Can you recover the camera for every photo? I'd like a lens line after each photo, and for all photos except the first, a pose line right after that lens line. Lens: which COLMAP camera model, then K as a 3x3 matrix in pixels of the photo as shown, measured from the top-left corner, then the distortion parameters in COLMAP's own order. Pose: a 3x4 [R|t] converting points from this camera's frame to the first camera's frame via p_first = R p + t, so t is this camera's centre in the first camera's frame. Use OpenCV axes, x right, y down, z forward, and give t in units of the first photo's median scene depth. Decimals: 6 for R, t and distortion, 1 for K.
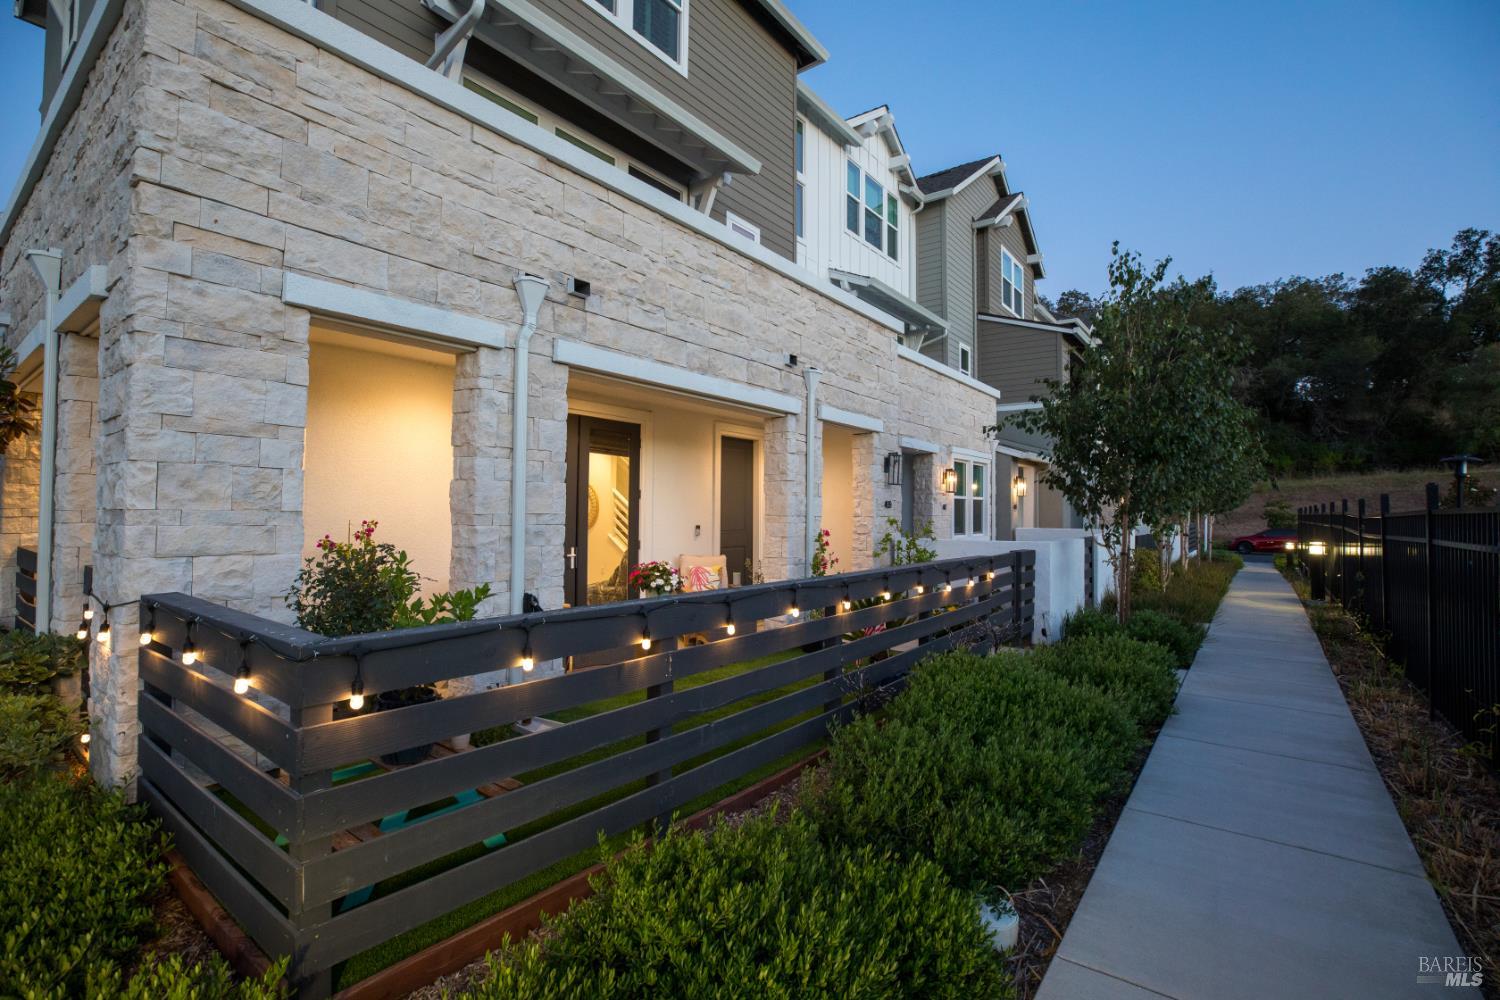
lens RADIAL K [[686.2, 0, 750.0], [0, 686.2, 500.0], [0, 0, 1]] dist [-0.044847, 0.014260]
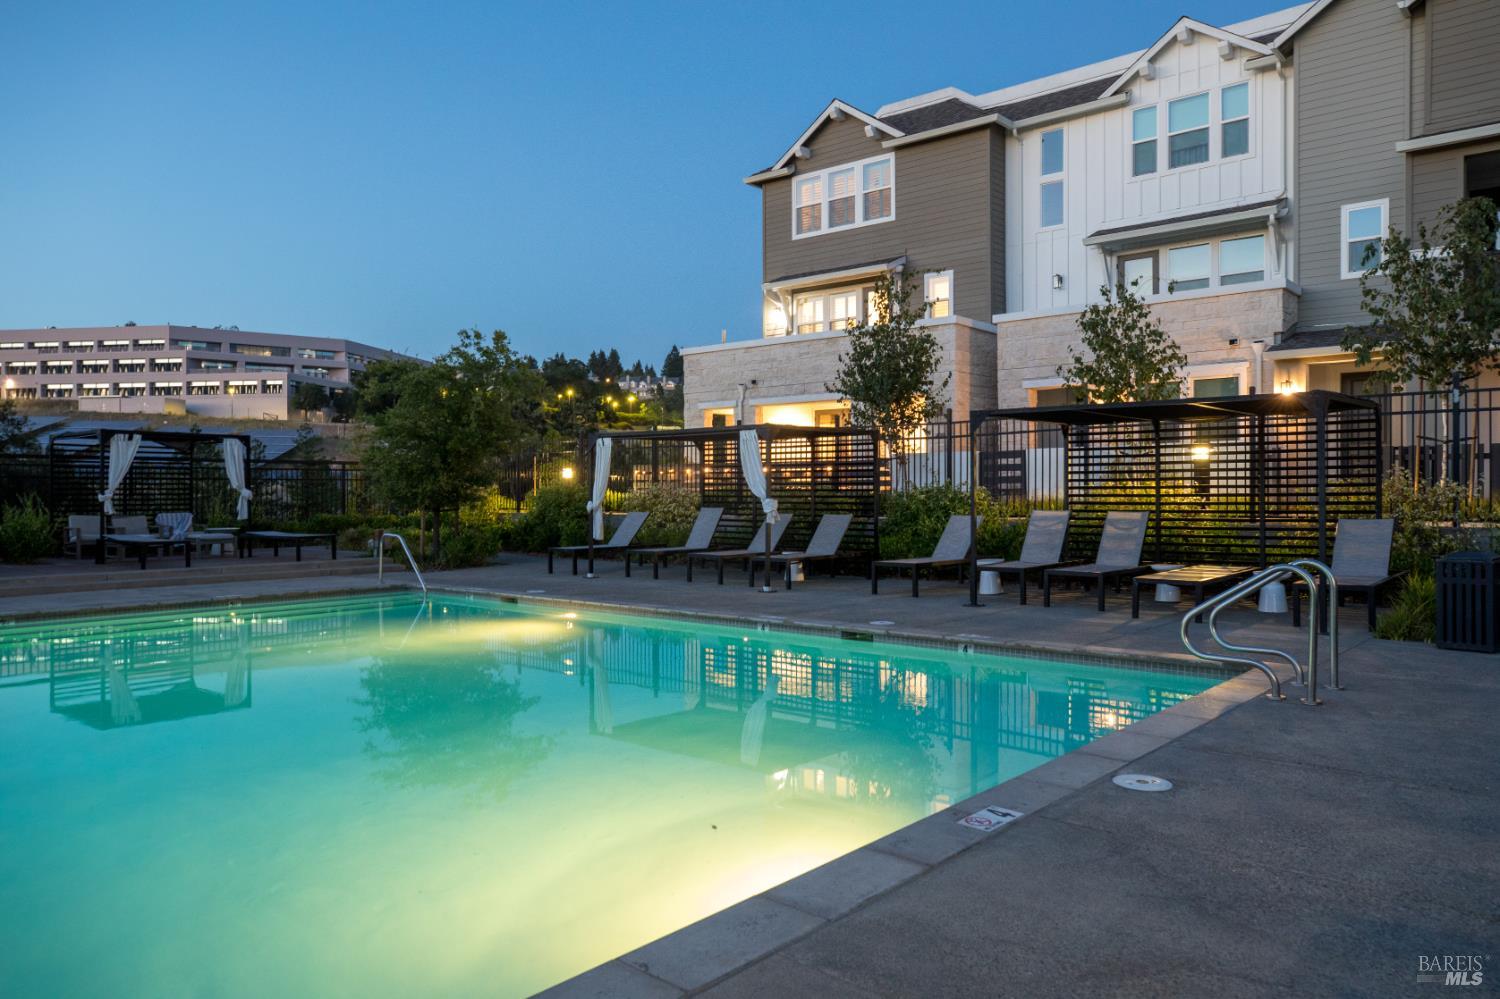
lens RADIAL K [[1041.9, 0, 750.0], [0, 1041.9, 499.5], [0, 0, 1]] dist [0.011879, 0.006466]
pose [[-0.058558, 0.002825, -0.998280, 5.732254], [0.024882, 0.999689, 0.001370, 0.307797], [0.997974, -0.024759, -0.058611, 1.478280]]
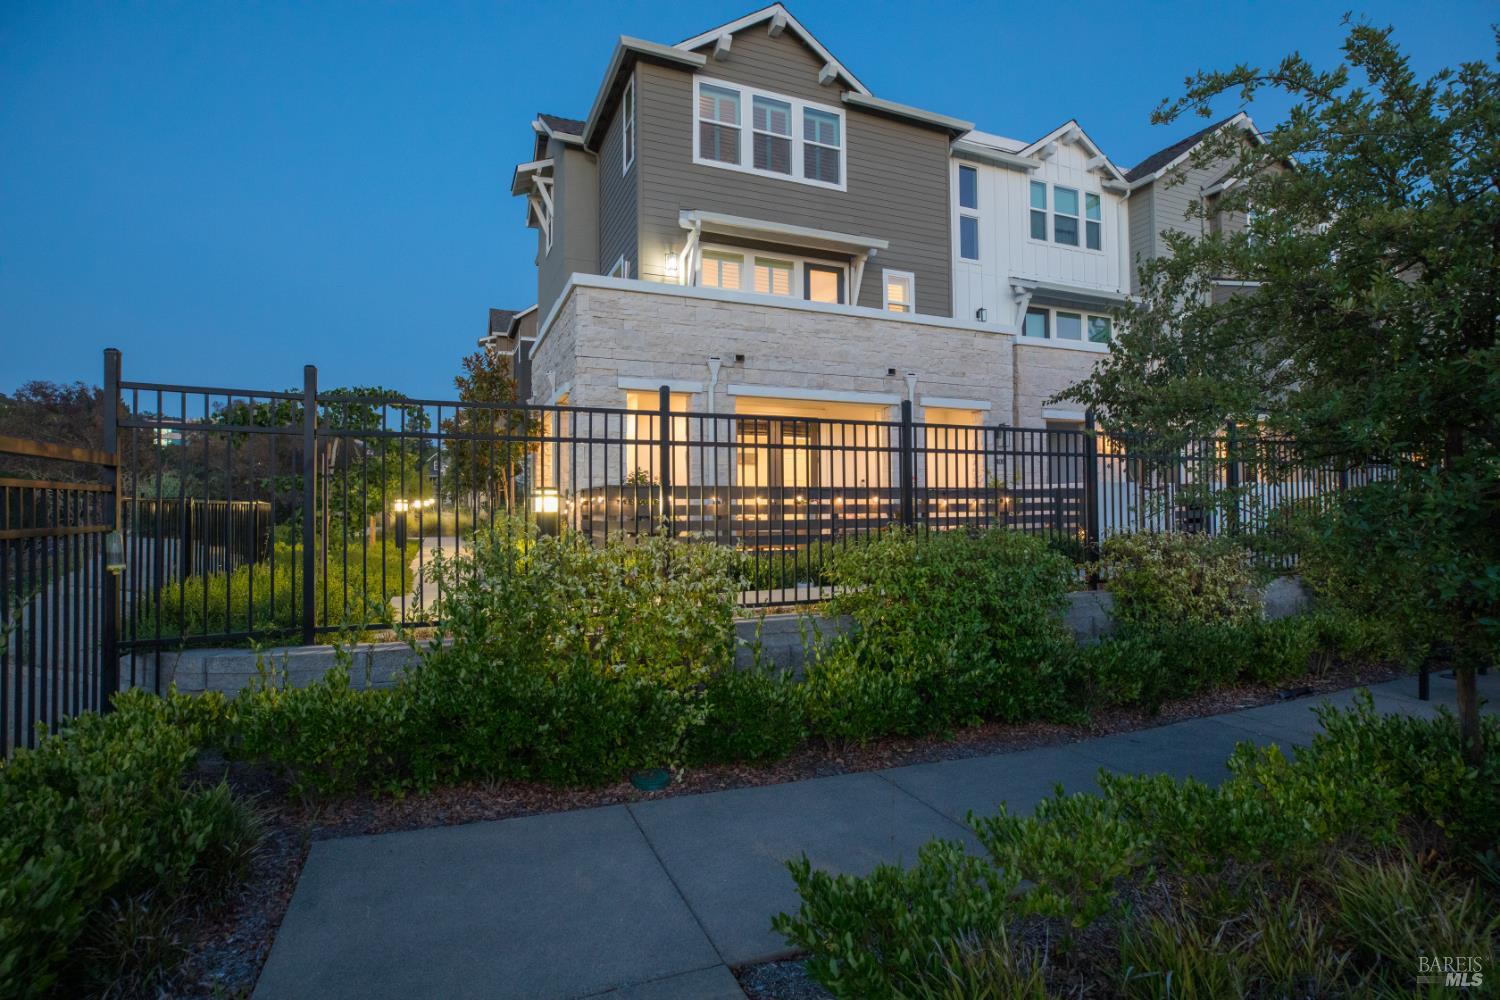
lens RADIAL K [[723.4, 0, 750.0], [0, 723.4, 500.0], [0, 0, 1]] dist [-0.024541, 0.000514]
pose [[0.867181, -0.019442, -0.497613, 1.038646], [0.024358, 0.999698, 0.003389, 0.143093], [0.497397, -0.015060, 0.867392, -1.097856]]
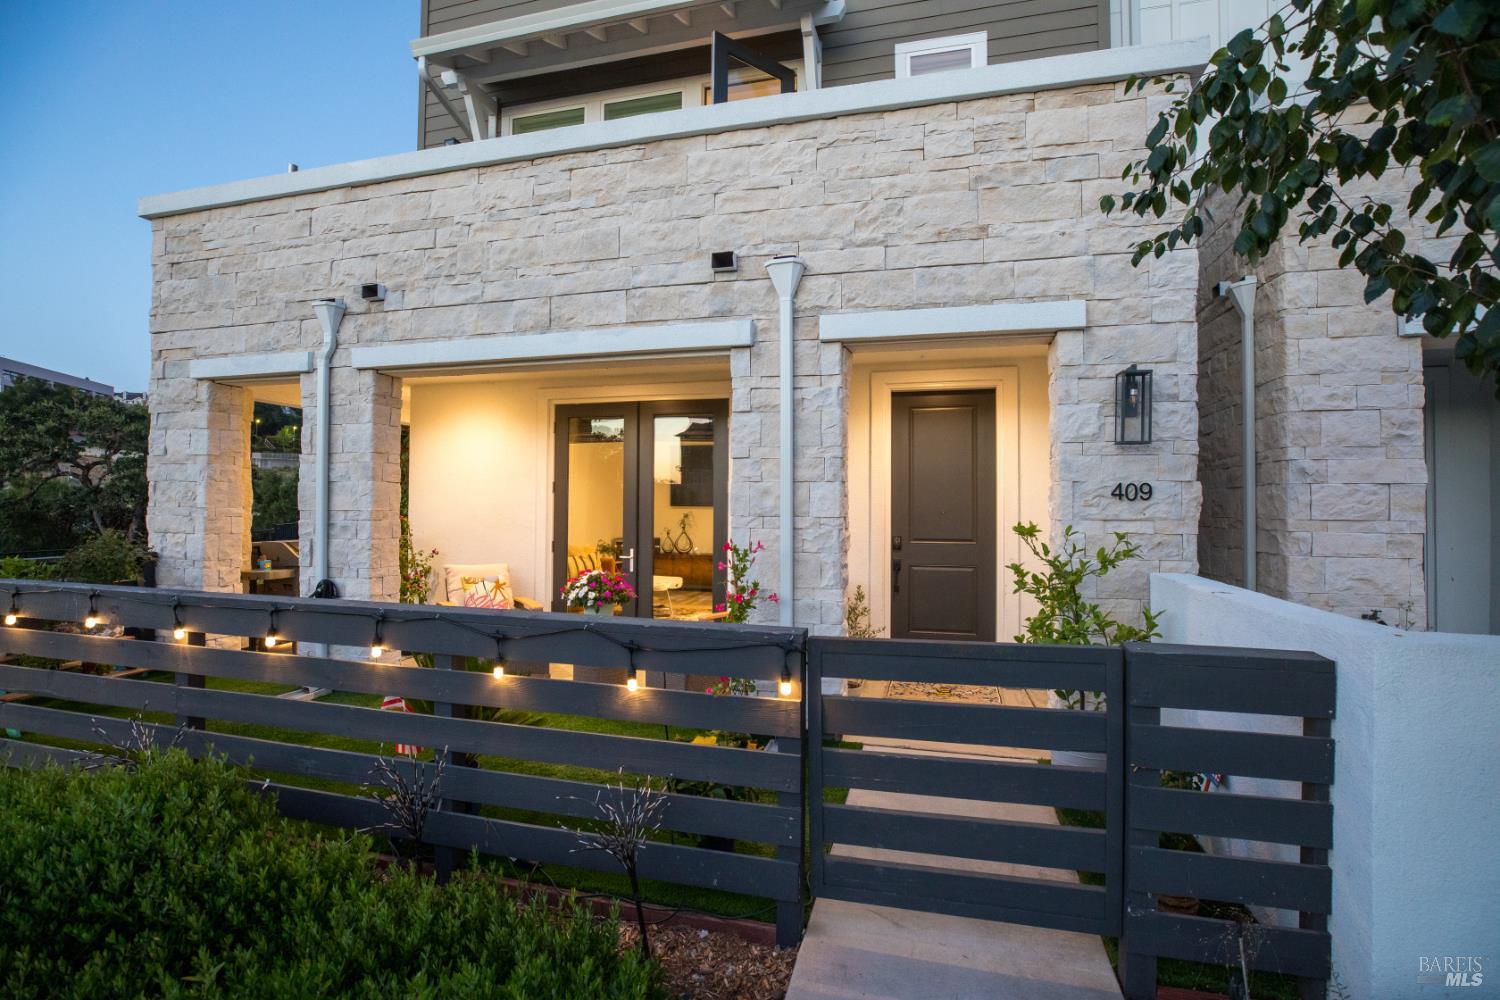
lens RADIAL K [[659.1, 0, 762.2], [0, 659.1, 500.9], [0, 0, 1]] dist [-0.039139, 0.012620]
pose [[0.386072, -0.014202, -0.922359, 1.034228], [0.013997, 0.999857, -0.009537, 0.027957], [0.922362, -0.009229, 0.386215, 1.357474]]
